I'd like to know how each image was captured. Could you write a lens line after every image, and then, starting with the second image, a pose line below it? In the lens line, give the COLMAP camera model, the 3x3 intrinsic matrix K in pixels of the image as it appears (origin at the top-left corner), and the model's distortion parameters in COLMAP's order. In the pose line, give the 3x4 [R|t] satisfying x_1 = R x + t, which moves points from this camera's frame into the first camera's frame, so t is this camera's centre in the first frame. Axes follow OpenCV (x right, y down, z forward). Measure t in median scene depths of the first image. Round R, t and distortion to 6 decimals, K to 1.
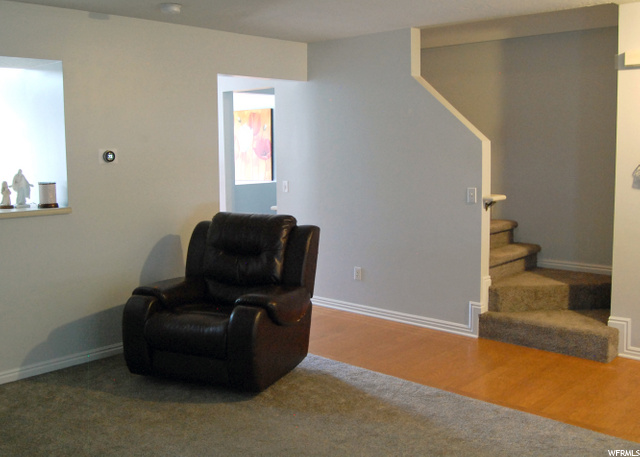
lens RADIAL K [[660.0, 0, 320.4], [0, 660.0, 208.9], [0, 0, 1]] dist [-0.075820, 0.002417]
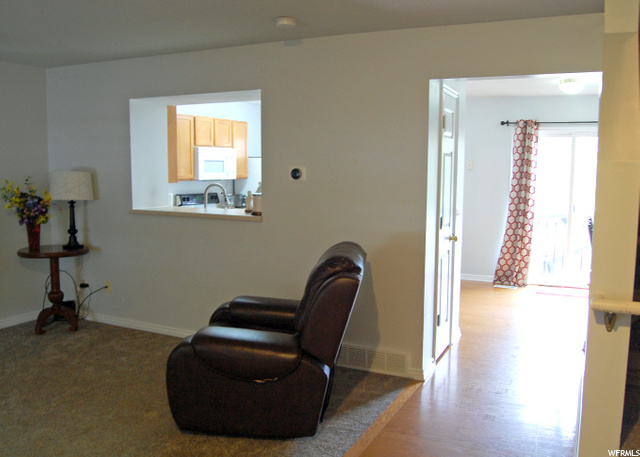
lens RADIAL K [[556.8, 0, 320.0], [0, 556.8, 228.5], [0, 0, 1]] dist [-0.094346, 0.023970]
pose [[0.305998, 0.118980, -0.944568, 0.500939], [-0.103830, 0.990412, 0.091118, -0.070862], [0.946353, 0.070193, 0.315418, 0.684976]]
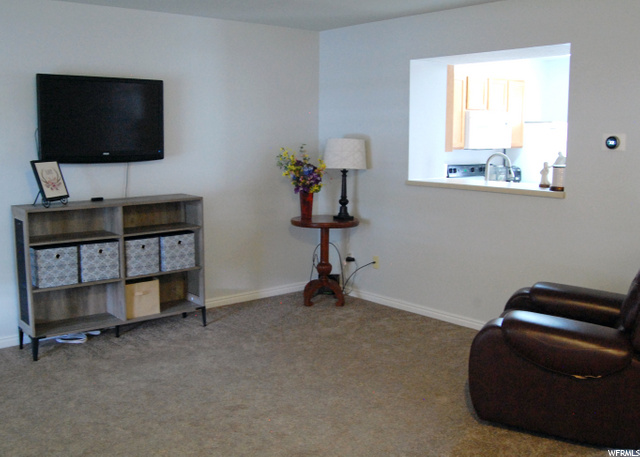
lens RADIAL K [[646.8, 0, 281.7], [0, 646.8, 218.2], [0, 0, 1]] dist [-0.081860, 0.009294]
pose [[-0.147161, 0.141365, -0.978958, 0.543295], [-0.090742, 0.983631, 0.155680, -0.064757], [0.984941, 0.111743, -0.131924, 0.615646]]
